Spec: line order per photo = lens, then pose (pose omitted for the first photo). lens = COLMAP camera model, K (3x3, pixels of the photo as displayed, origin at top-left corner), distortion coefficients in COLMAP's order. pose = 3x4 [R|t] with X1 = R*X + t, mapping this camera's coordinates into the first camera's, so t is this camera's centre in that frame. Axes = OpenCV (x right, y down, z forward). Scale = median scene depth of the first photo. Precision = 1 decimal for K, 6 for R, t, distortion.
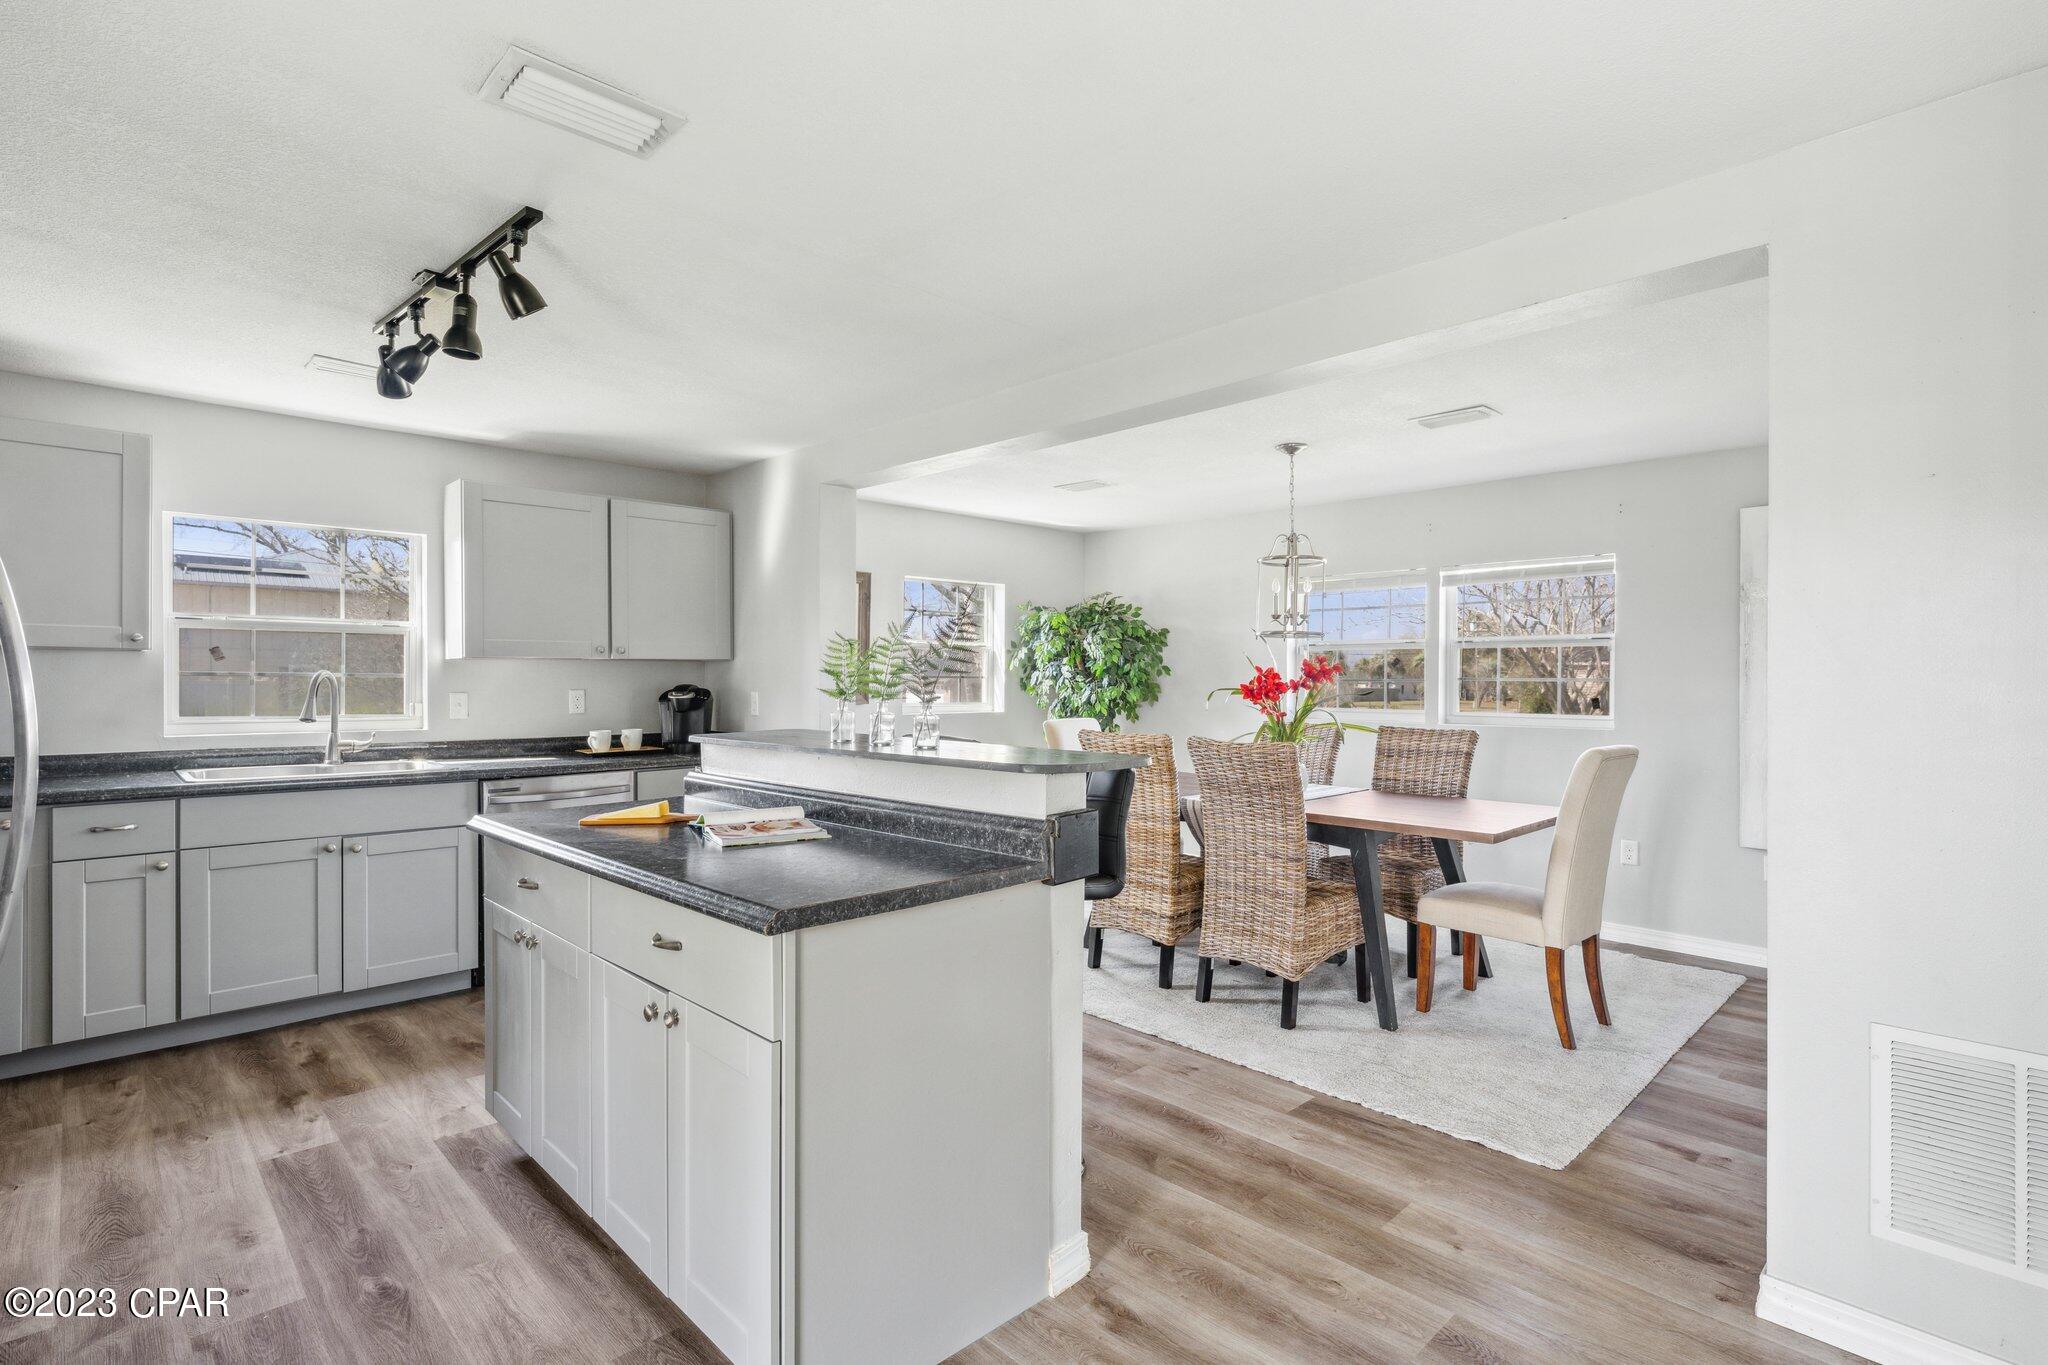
lens RADIAL K [[982.9, 0, 1024.0], [0, 982.9, 682.5], [0, 0, 1]] dist [0.002068, 0.000142]
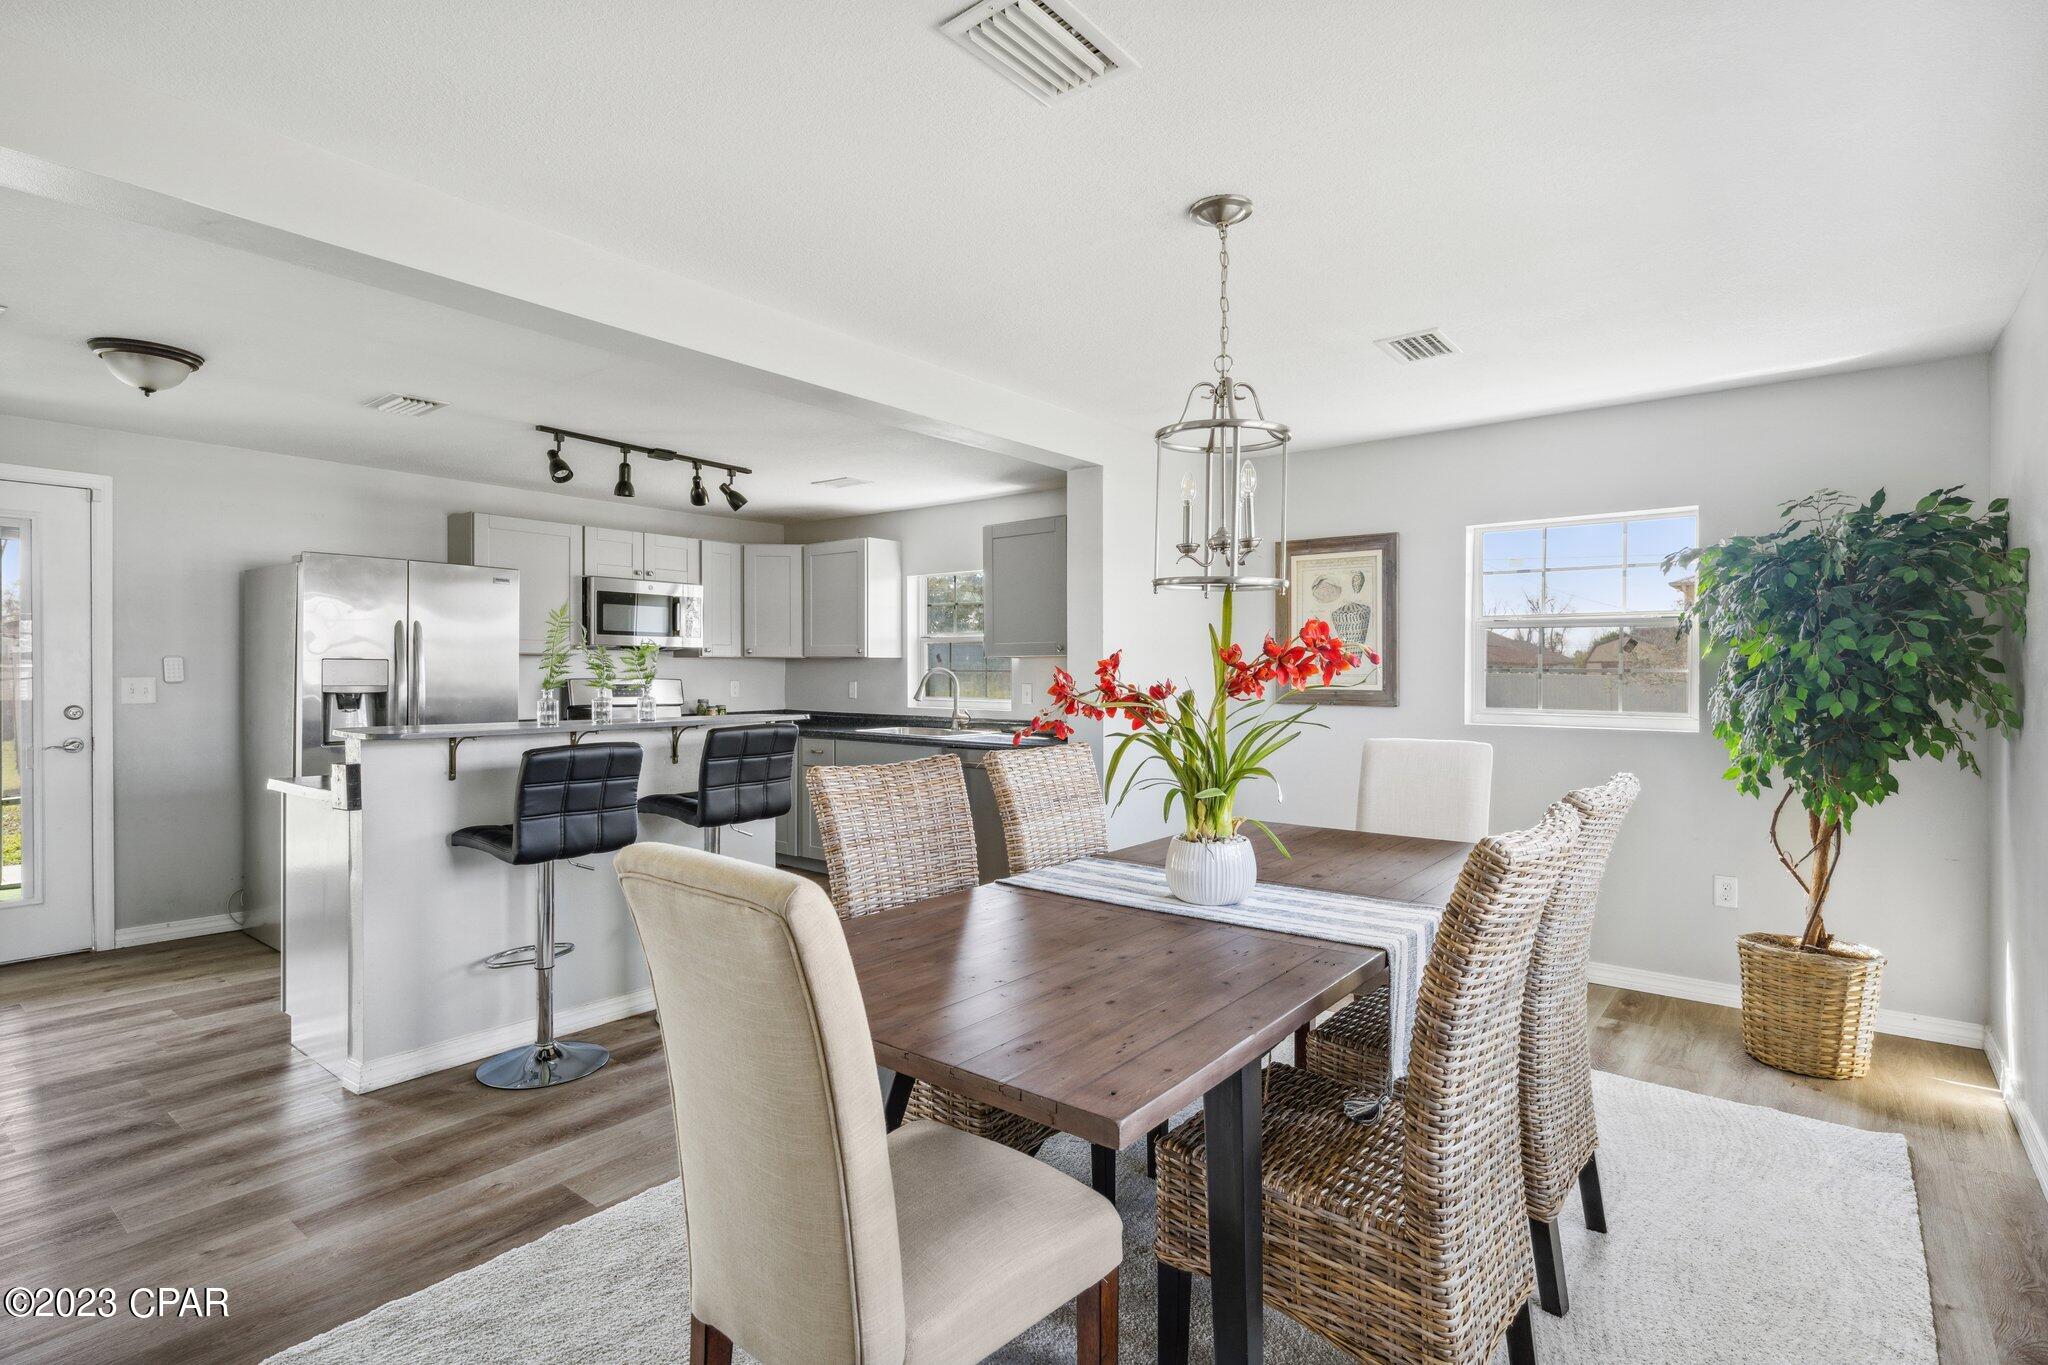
lens RADIAL K [[1002.4, 0, 1034.2], [0, 1002.4, 676.5], [0, 0, 1]] dist [-0.002091, 0.000500]
pose [[0.129986, -0.000368, -0.991516, 0.822205], [-0.000992, 0.999999, -0.000501, 0.000548], [0.991515, 0.001048, 0.129986, 0.903547]]
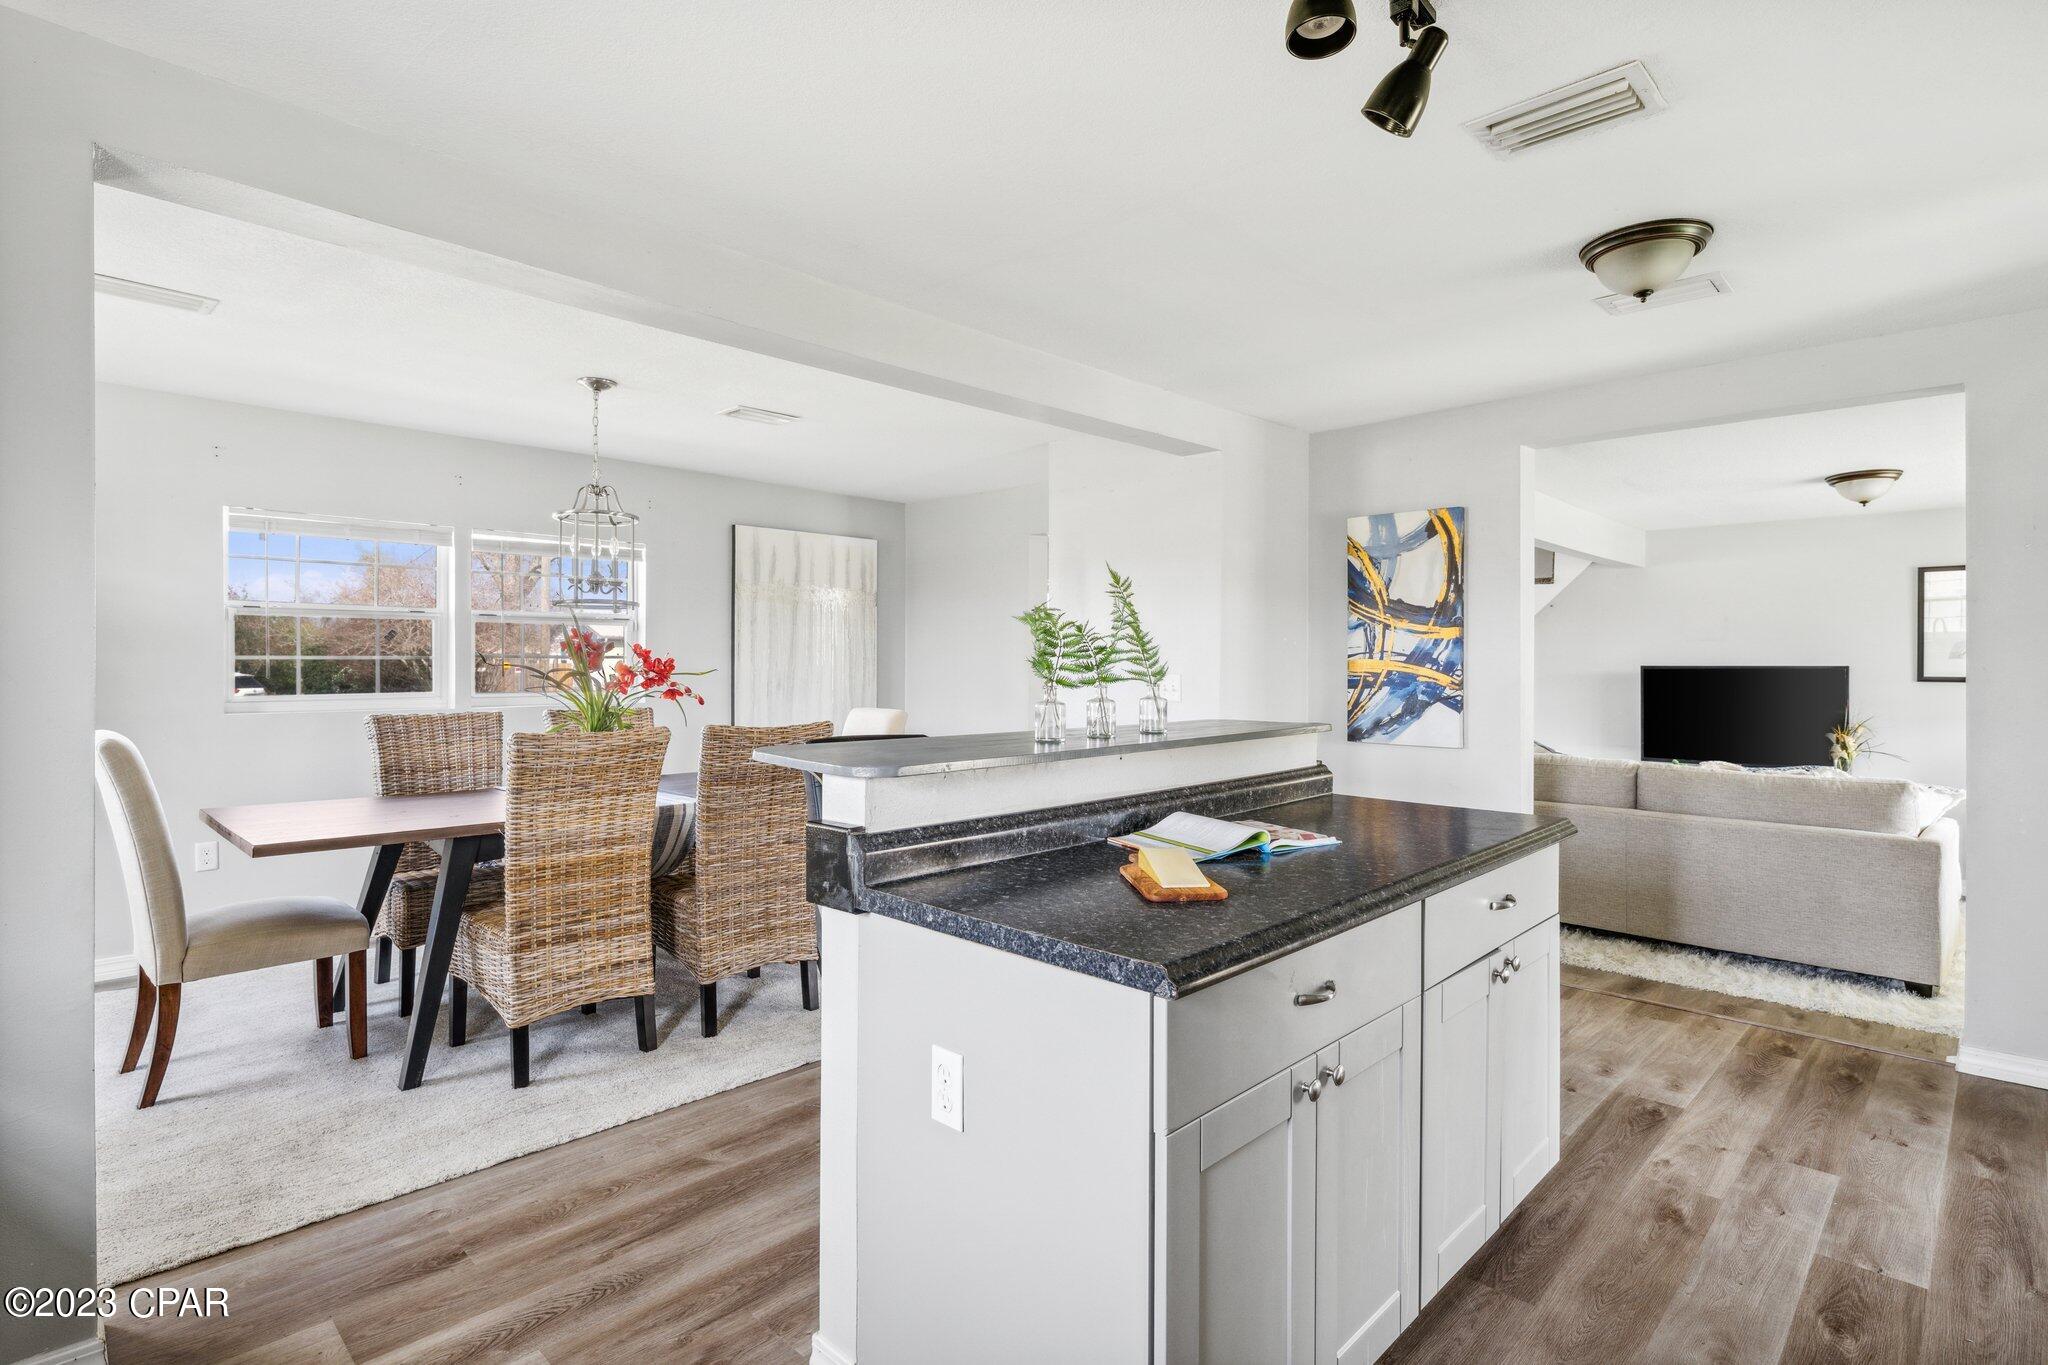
lens RADIAL K [[1010.1, 0, 1048.2], [0, 1010.1, 664.9], [0, 0, 1]] dist [0.001850, 0.000081]
pose [[-0.036899, -0.007108, 0.999294, -0.657263], [-0.002134, 0.999973, 0.007034, -0.003877], [-0.999317, -0.001873, -0.036913, 0.693229]]
